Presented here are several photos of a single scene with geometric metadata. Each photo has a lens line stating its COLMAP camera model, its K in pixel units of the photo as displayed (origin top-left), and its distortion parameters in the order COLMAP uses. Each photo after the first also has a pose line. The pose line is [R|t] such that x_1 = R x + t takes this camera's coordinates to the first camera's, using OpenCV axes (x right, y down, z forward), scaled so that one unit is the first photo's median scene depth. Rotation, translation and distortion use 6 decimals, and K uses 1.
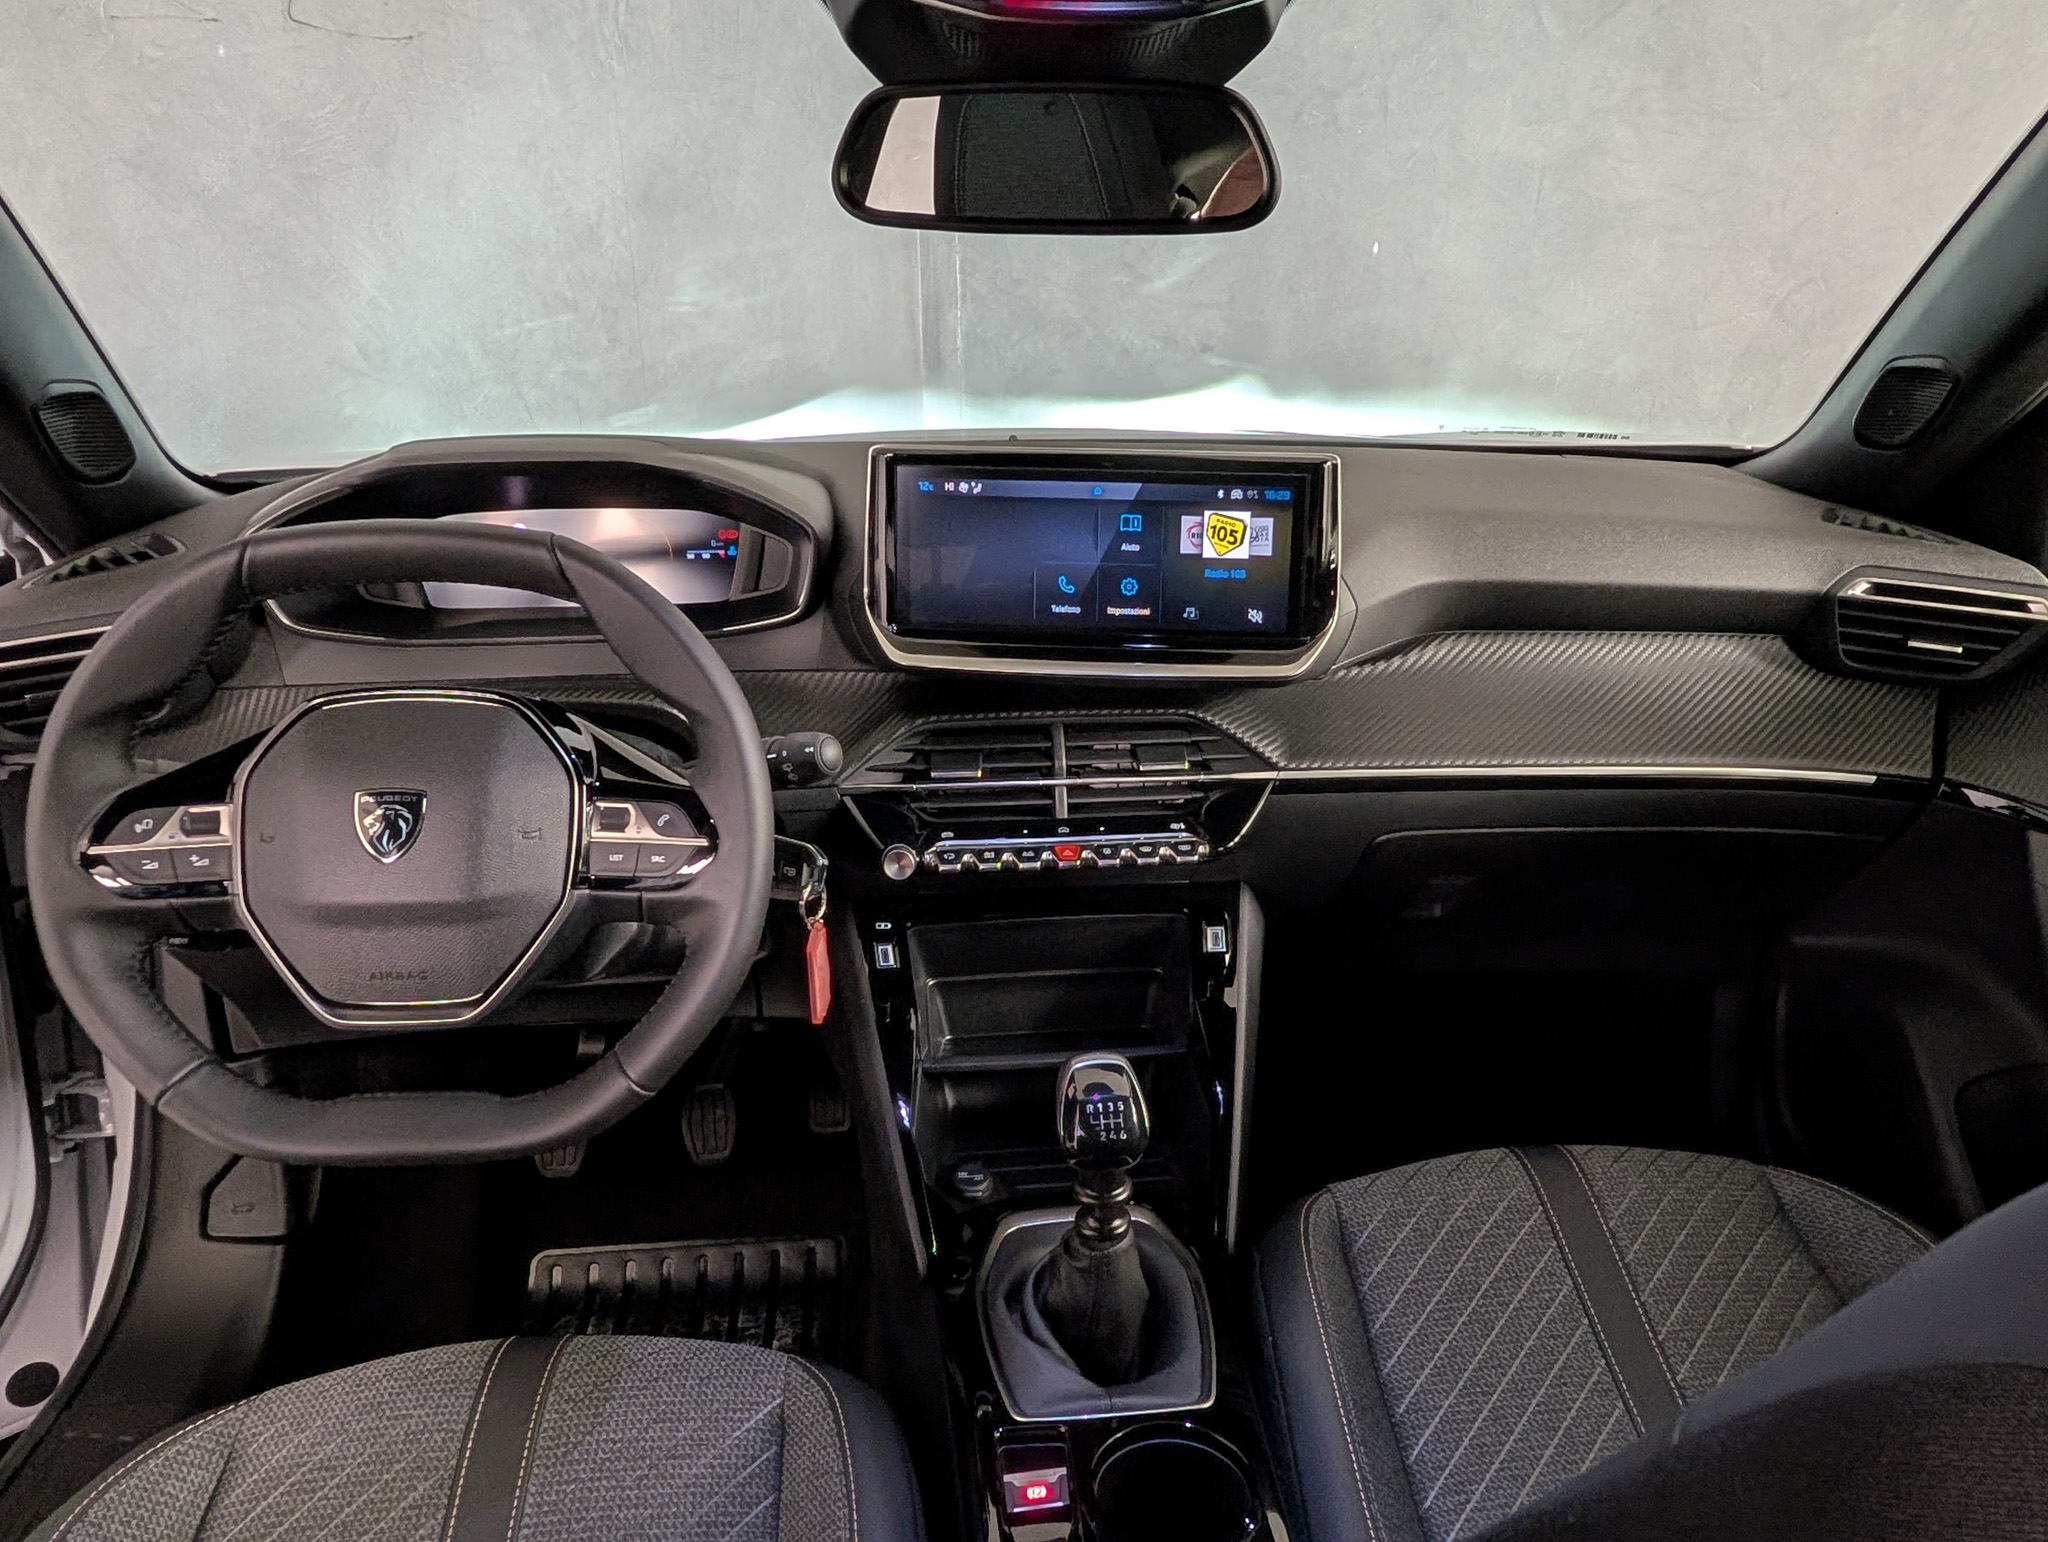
lens RADIAL K [[1512.2, 0, 1076.0], [0, 1512.2, 785.8], [0, 0, 1]] dist [0.007061, -0.005097]
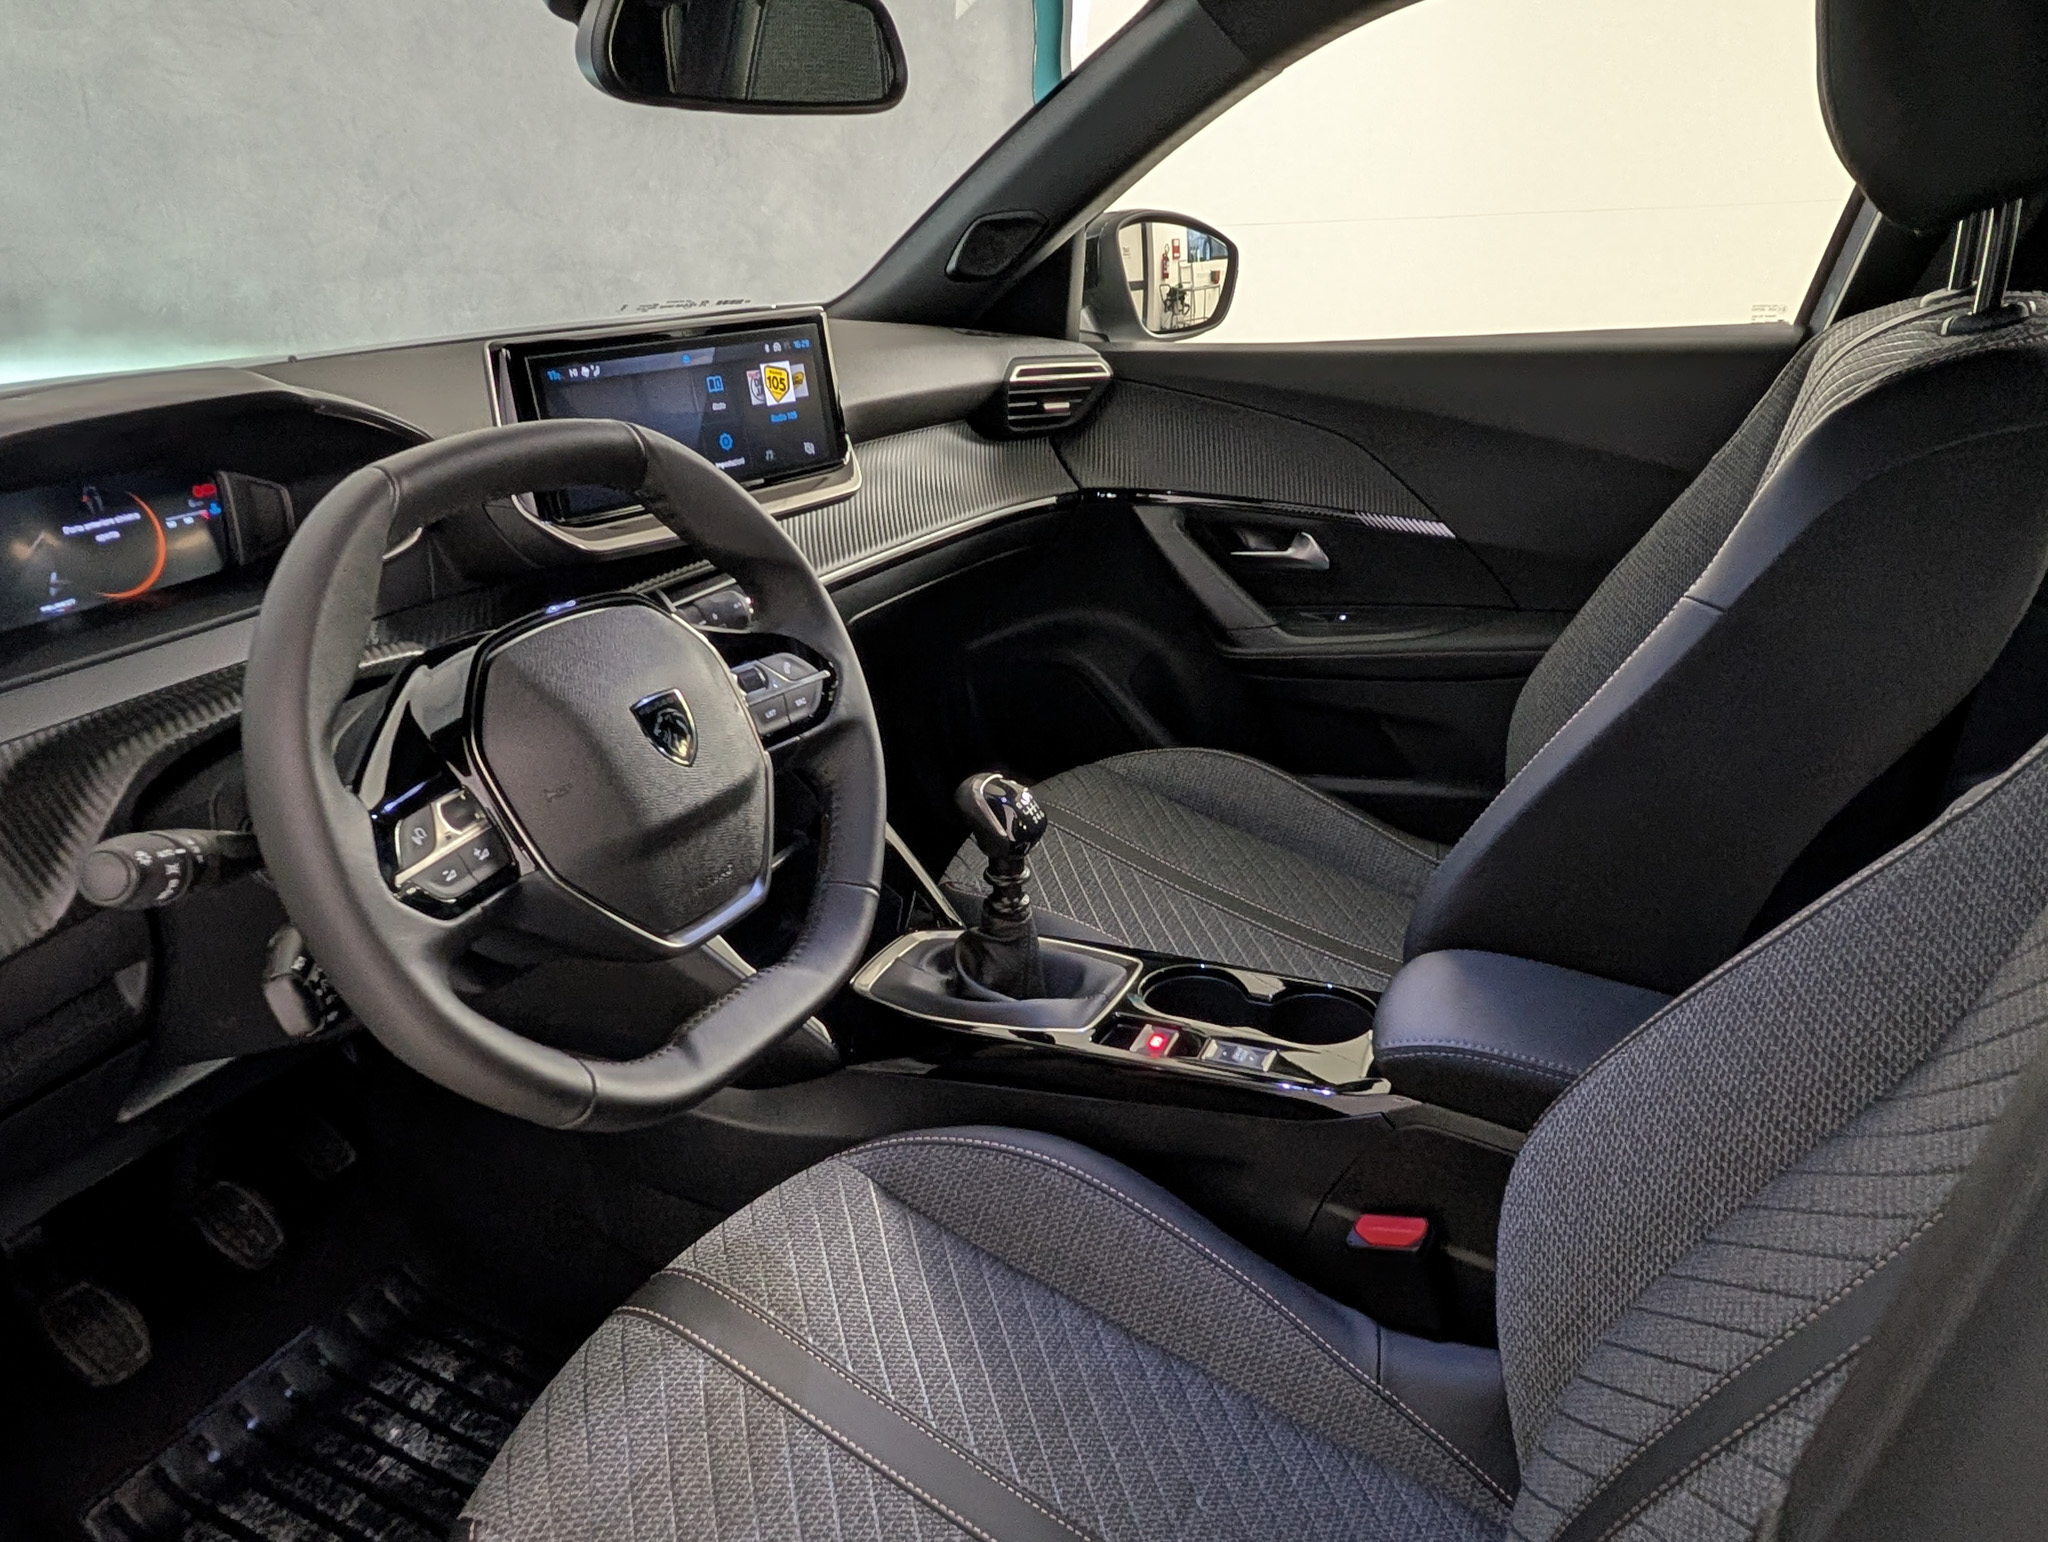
lens RADIAL K [[1453.5, 0, 1048.0], [0, 1453.5, 808.3], [0, 0, 1]] dist [0.001434, -0.006198]
pose [[0.522440, -0.356267, 0.774681, -0.690108], [0.303098, 0.926785, 0.221811, -0.040393], [-0.796987, 0.118921, 0.592174, 0.174218]]
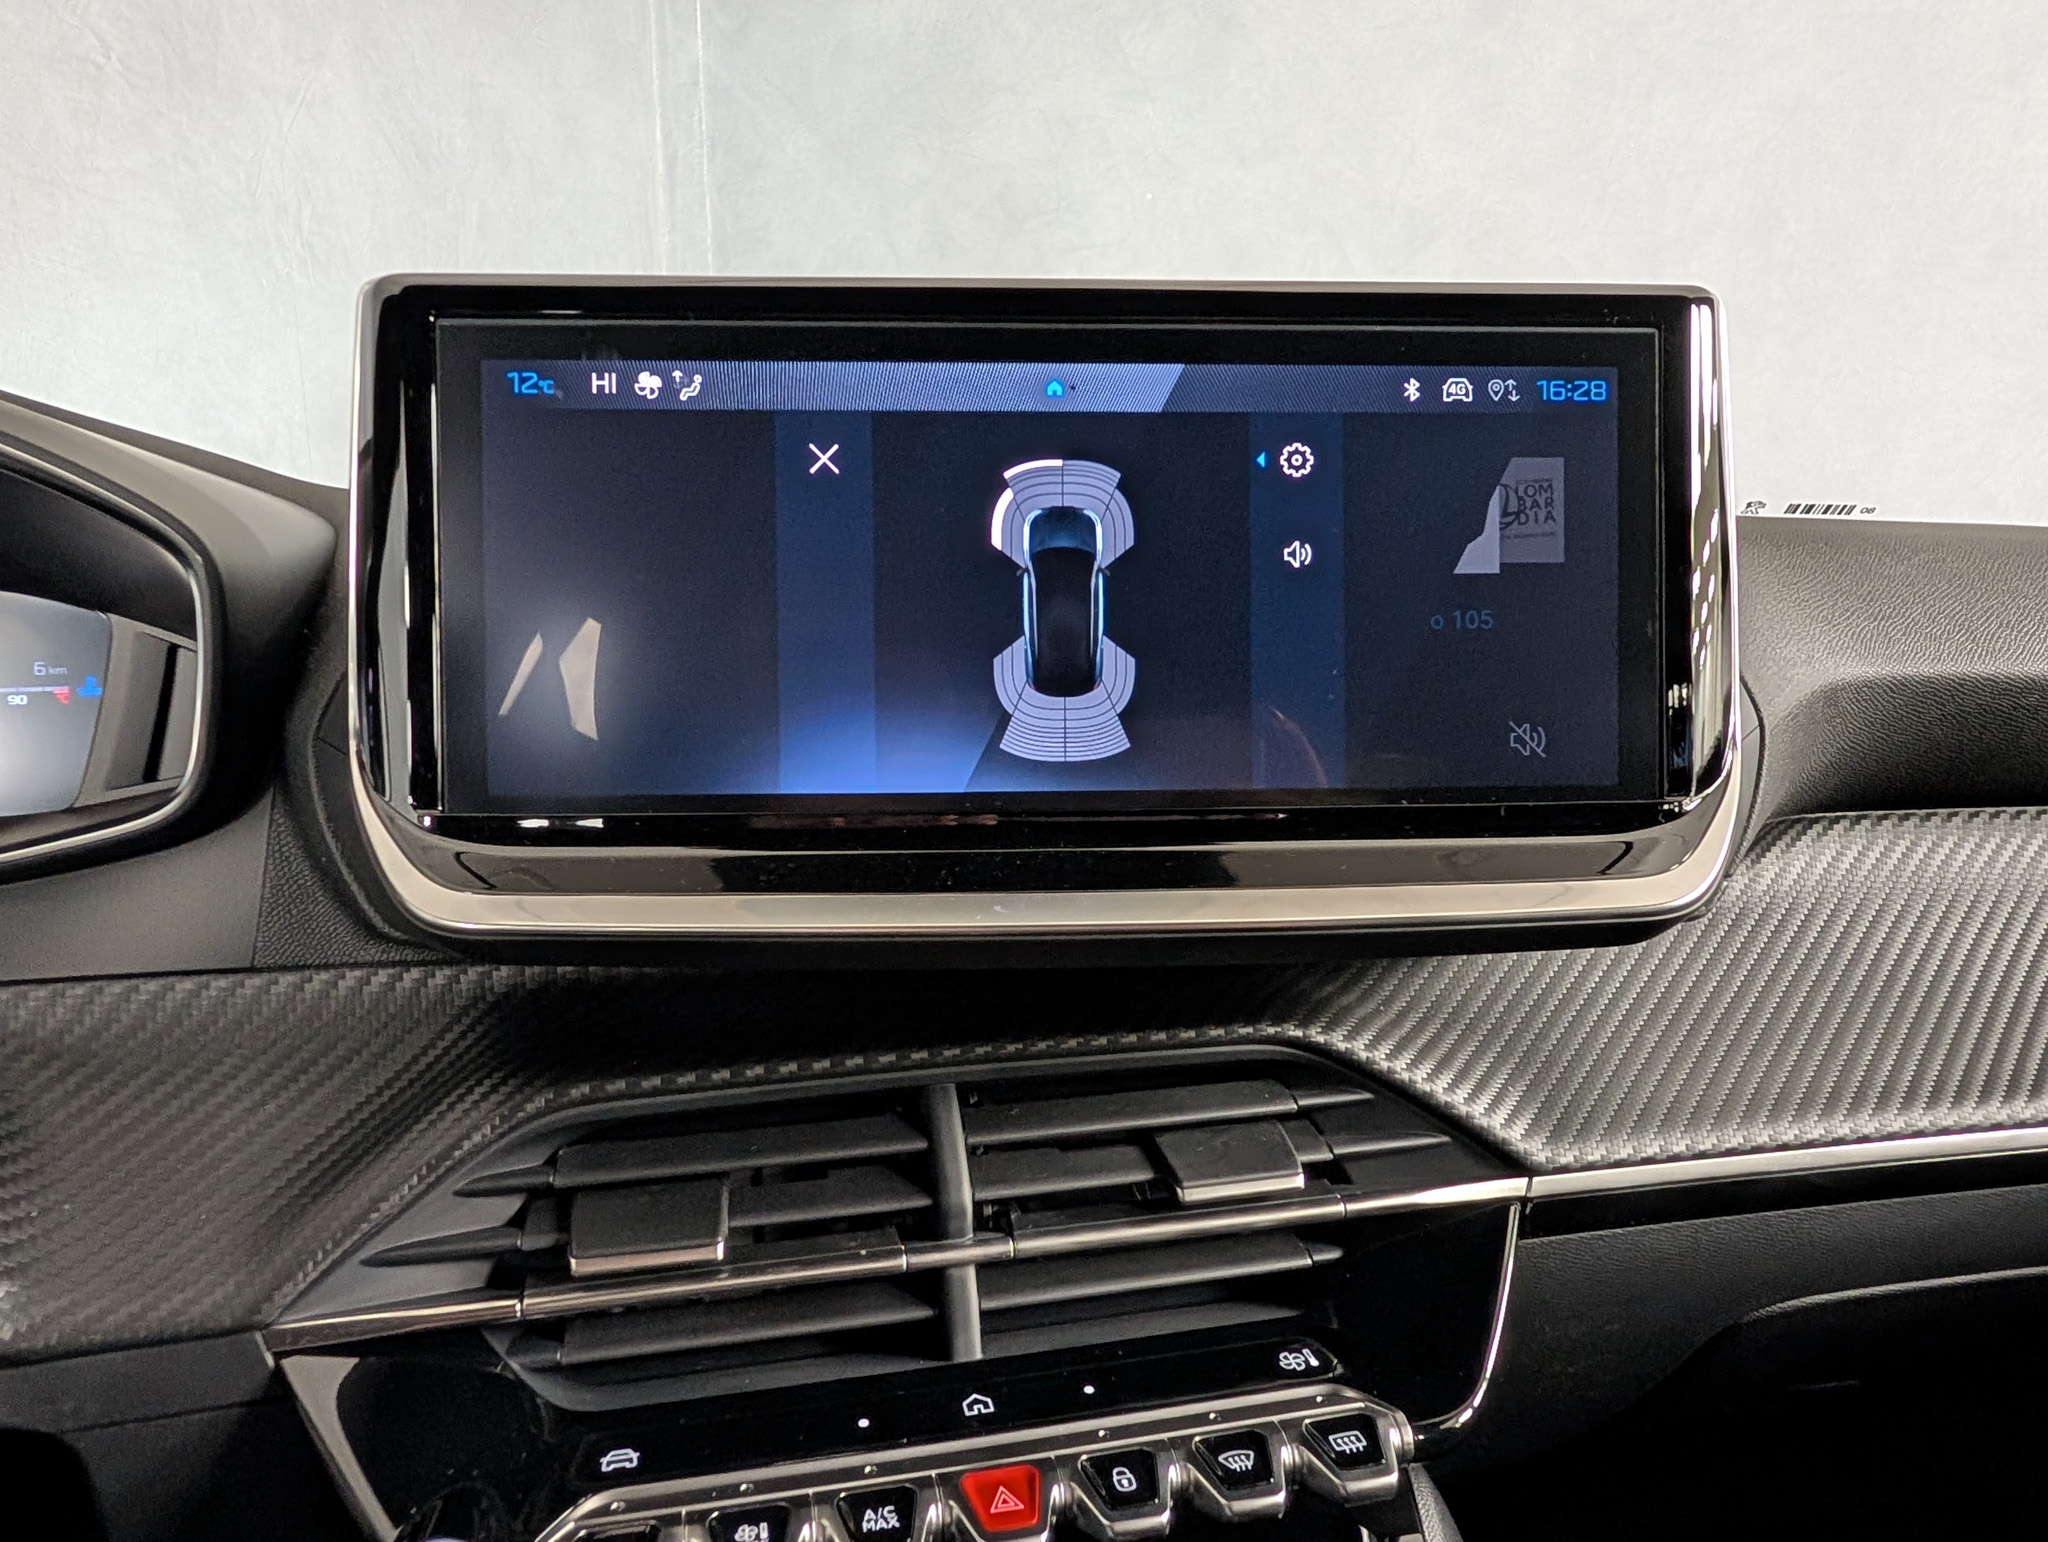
lens RADIAL K [[1453.5, 0, 1048.0], [0, 1453.5, 808.3], [0, 0, 1]] dist [0.001434, -0.006198]
pose [[0.990345, -0.034389, 0.134289, -0.029688], [0.059247, 0.980806, -0.185766, -0.037695], [-0.125324, 0.191929, 0.973374, 0.615734]]
